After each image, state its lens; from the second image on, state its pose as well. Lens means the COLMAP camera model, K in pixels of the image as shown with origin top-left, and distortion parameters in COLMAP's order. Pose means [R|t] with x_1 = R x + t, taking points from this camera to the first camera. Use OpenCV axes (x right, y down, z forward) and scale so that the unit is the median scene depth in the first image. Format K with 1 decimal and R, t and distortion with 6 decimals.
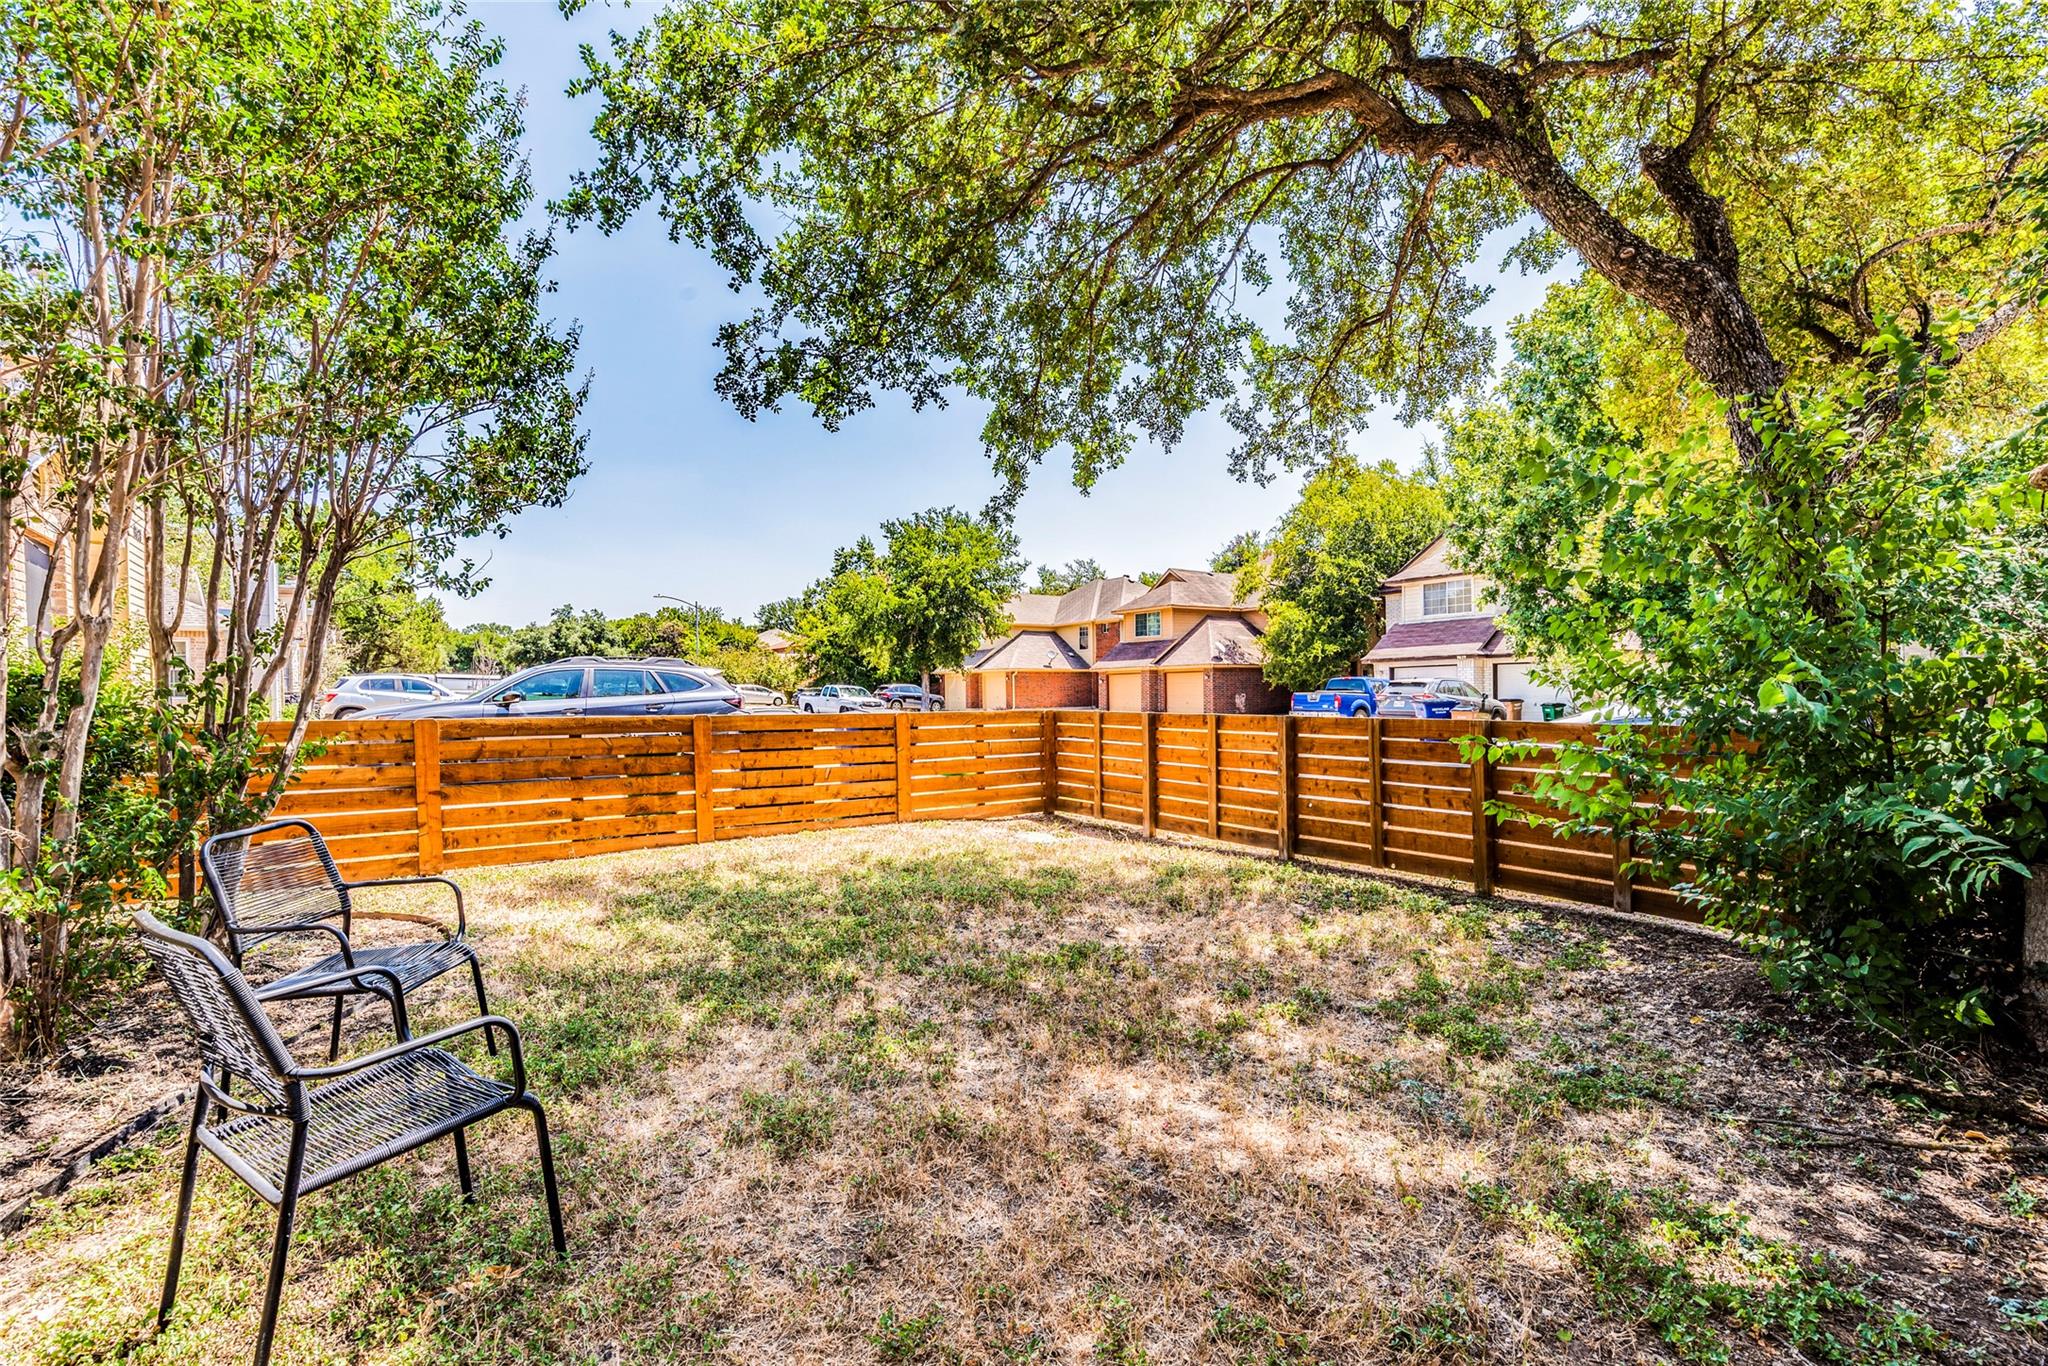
lens RADIAL K [[922.6, 0, 1024.0], [0, 922.6, 683.0], [0, 0, 1]] dist [0.002883, 0.000655]
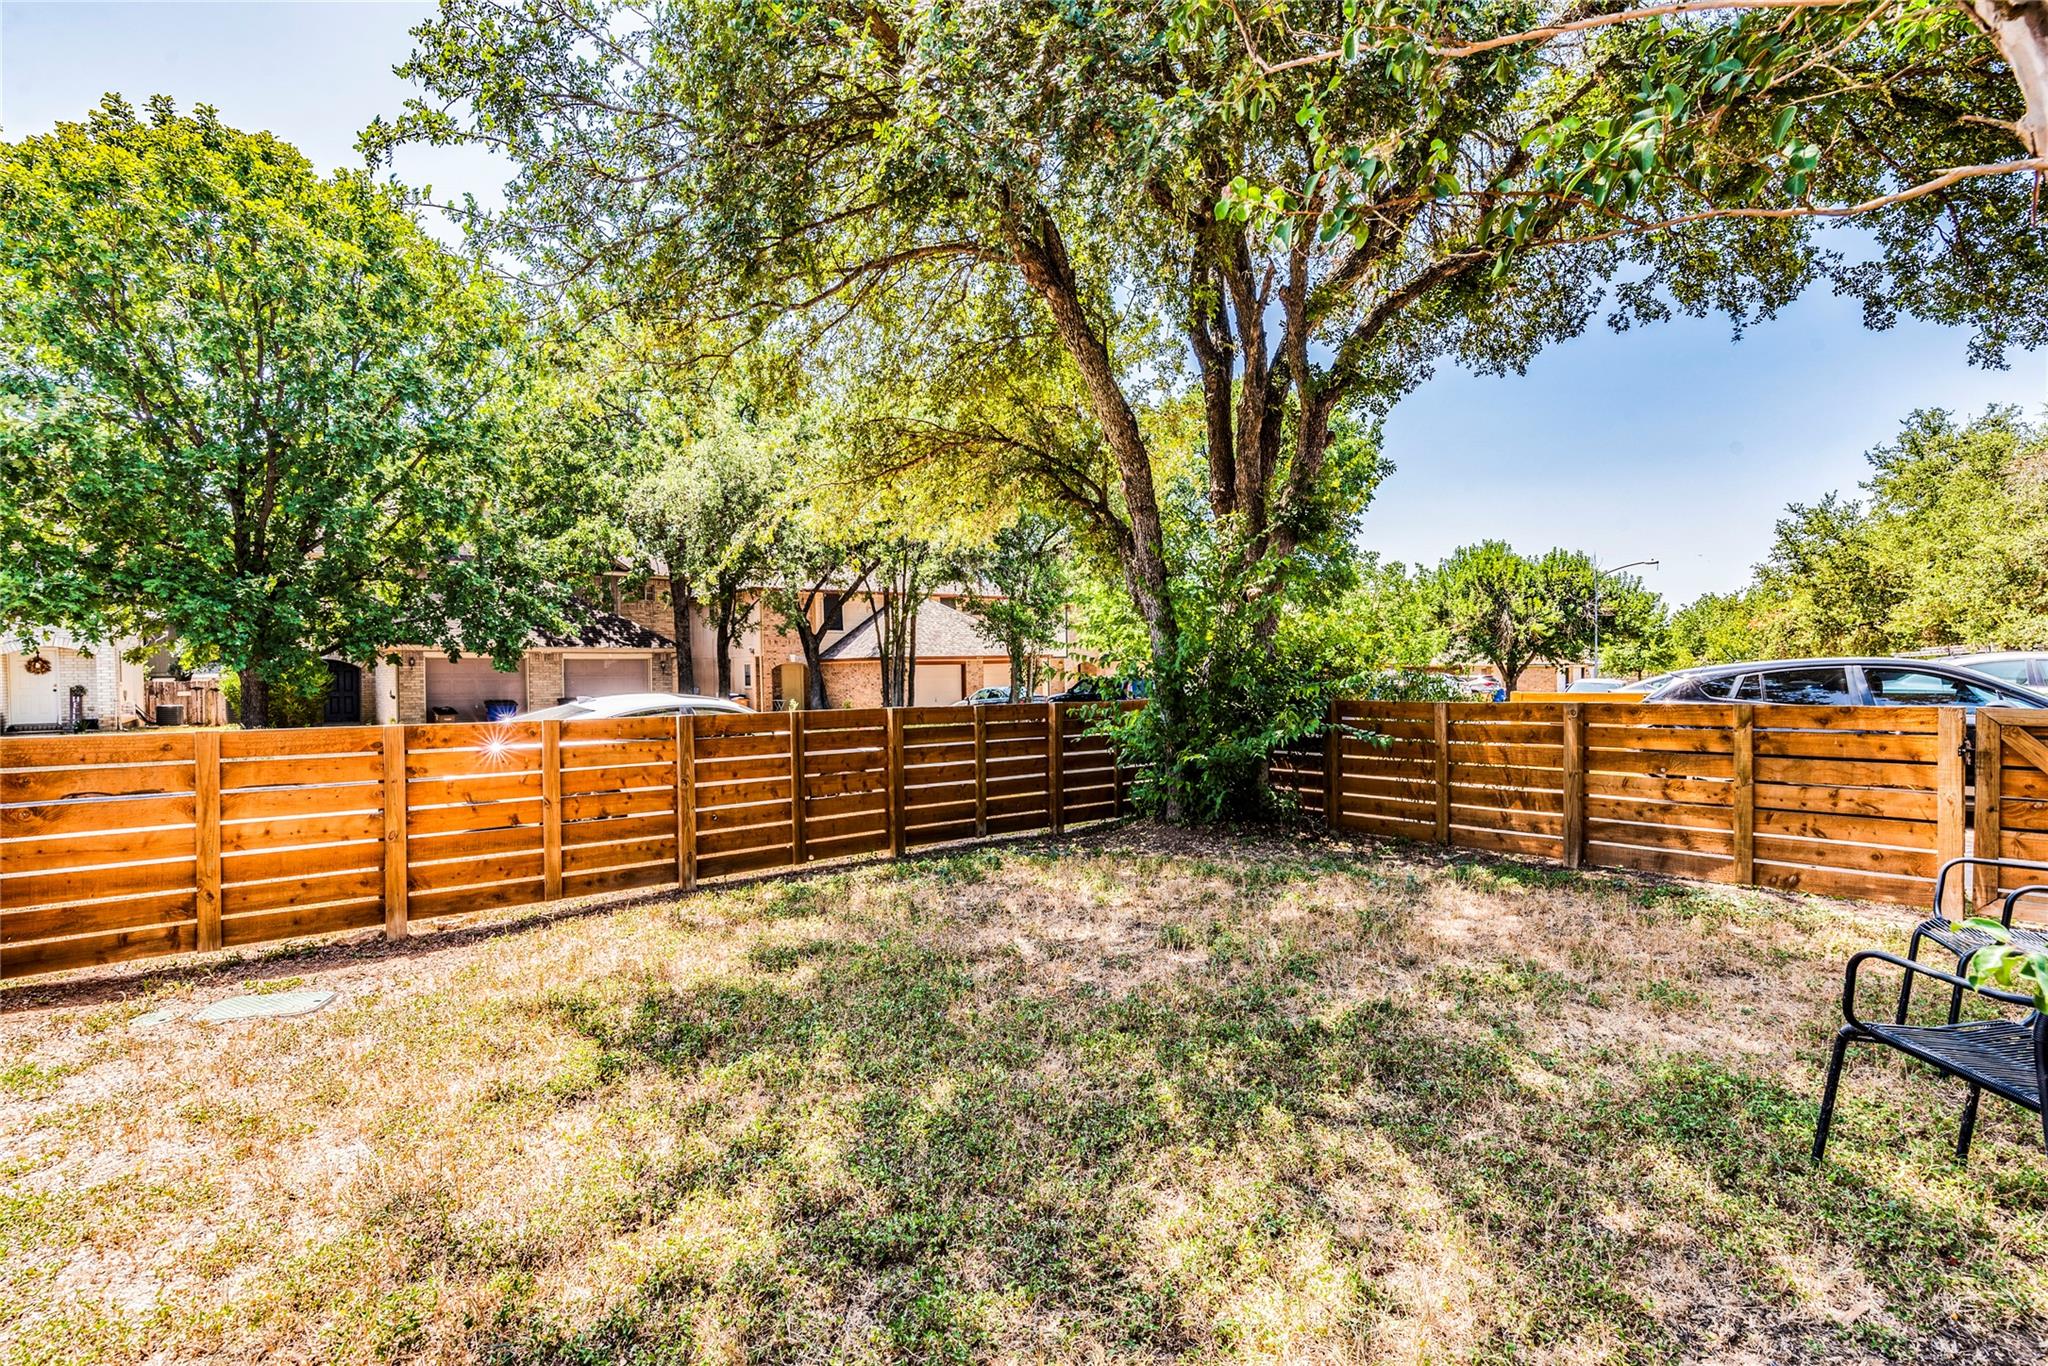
lens RADIAL K [[922.6, 0, 1024.0], [0, 922.6, 683.0], [0, 0, 1]] dist [0.002883, 0.000655]
pose [[-0.124481, 0.011452, 0.992156, -0.637863], [0.002440, 0.999934, -0.011236, 0.019822], [-0.992219, 0.001022, -0.124501, 0.904887]]
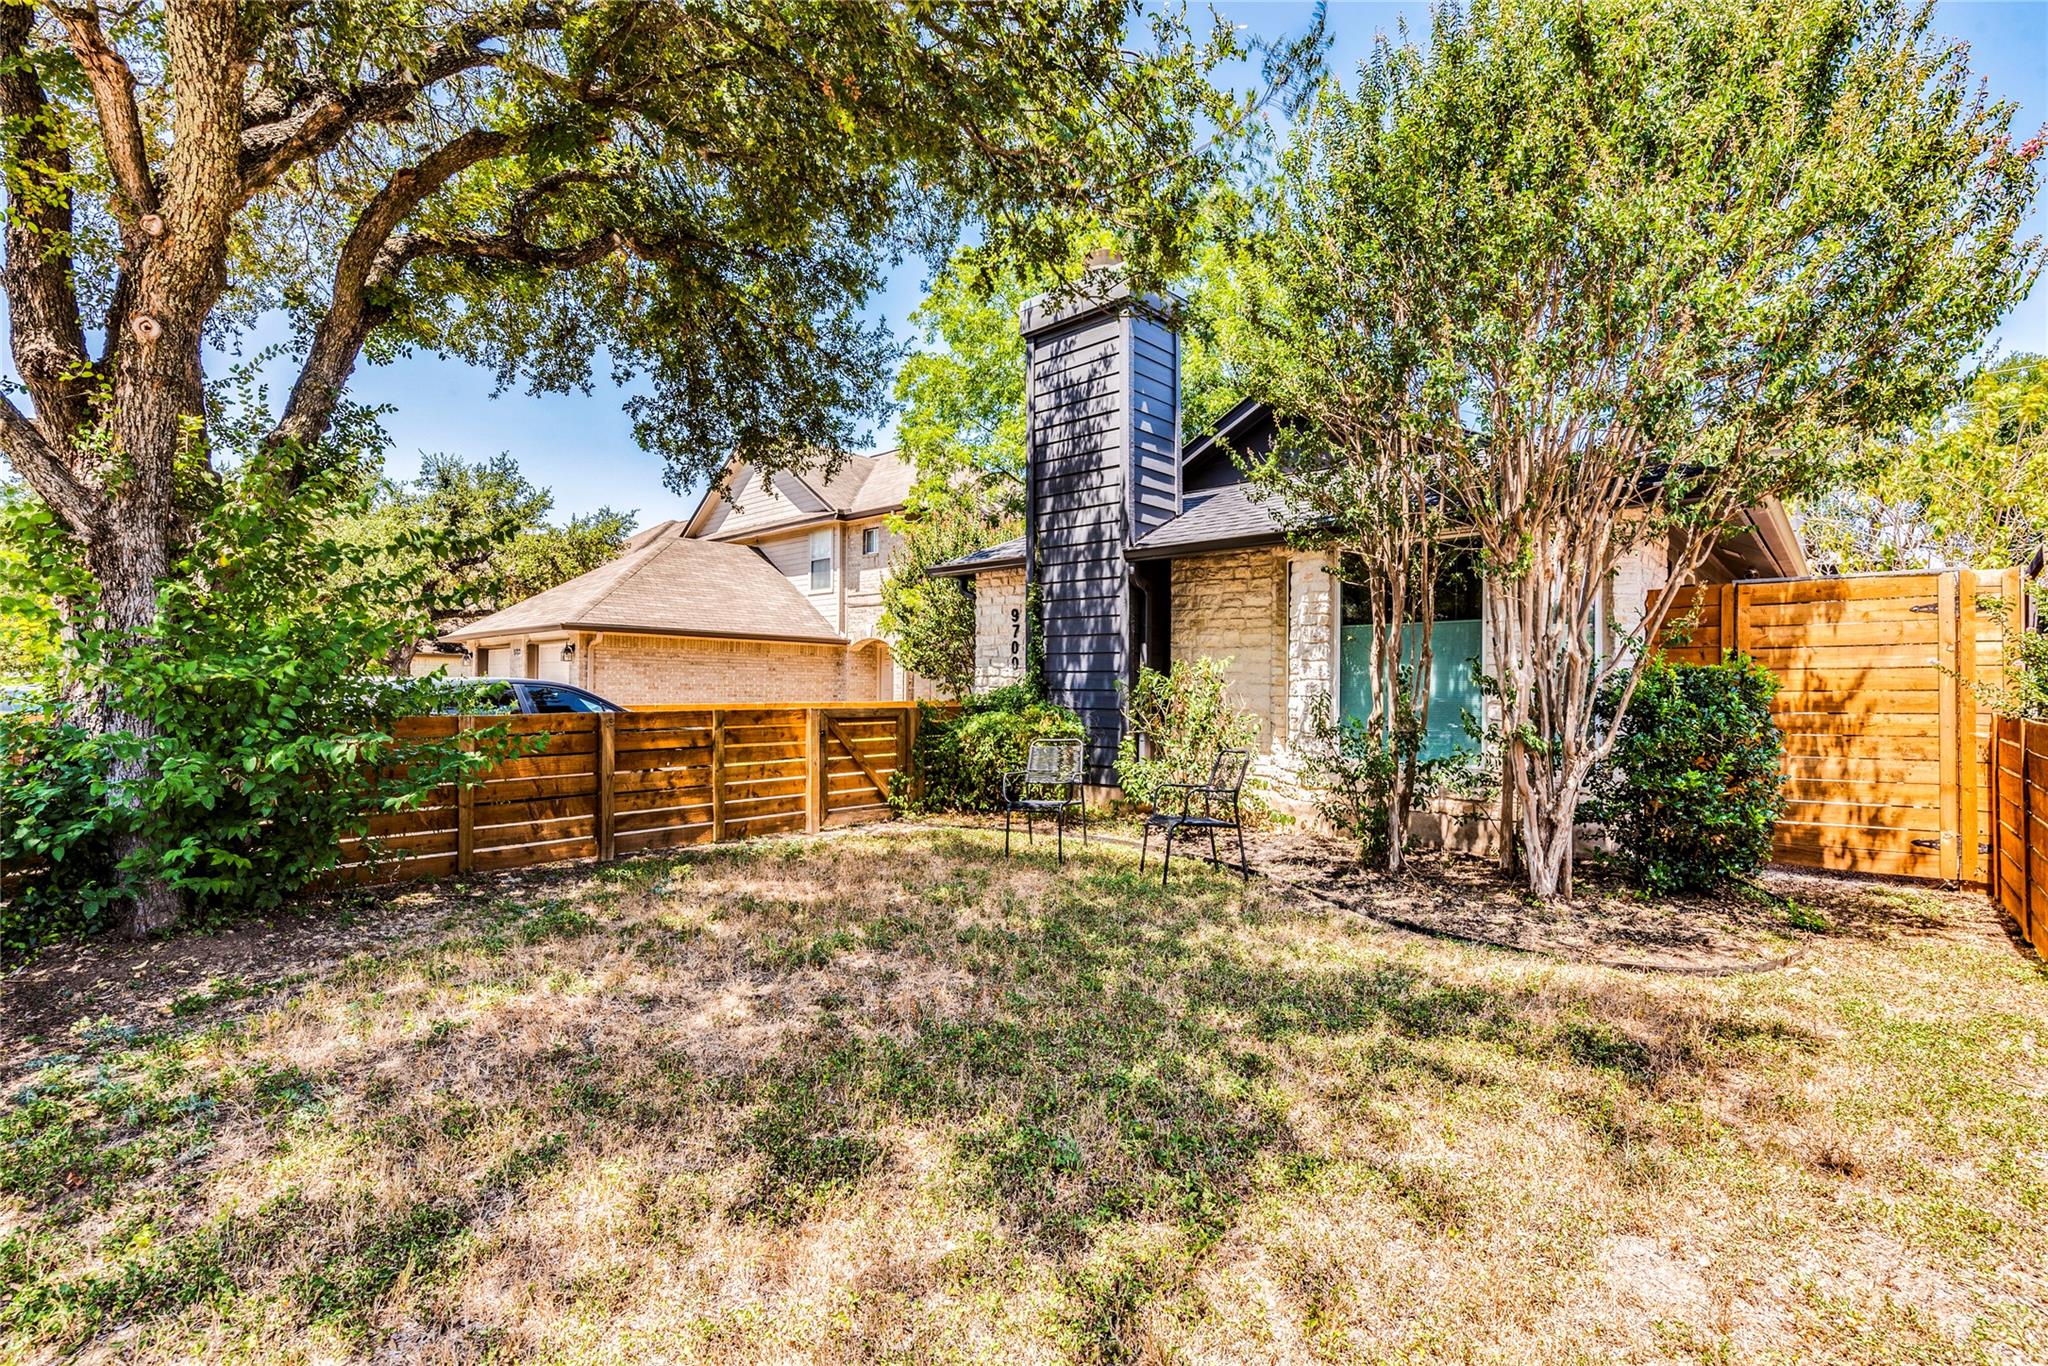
lens RADIAL K [[922.2, 0, 1028.5], [0, 922.2, 675.1], [0, 0, 1]] dist [0.013815, 0.000333]
pose [[-0.963517, 0.004040, -0.267616, 0.072117], [0.010792, 0.999659, -0.023763, 0.018336], [0.267429, -0.025784, -0.963233, 1.395719]]
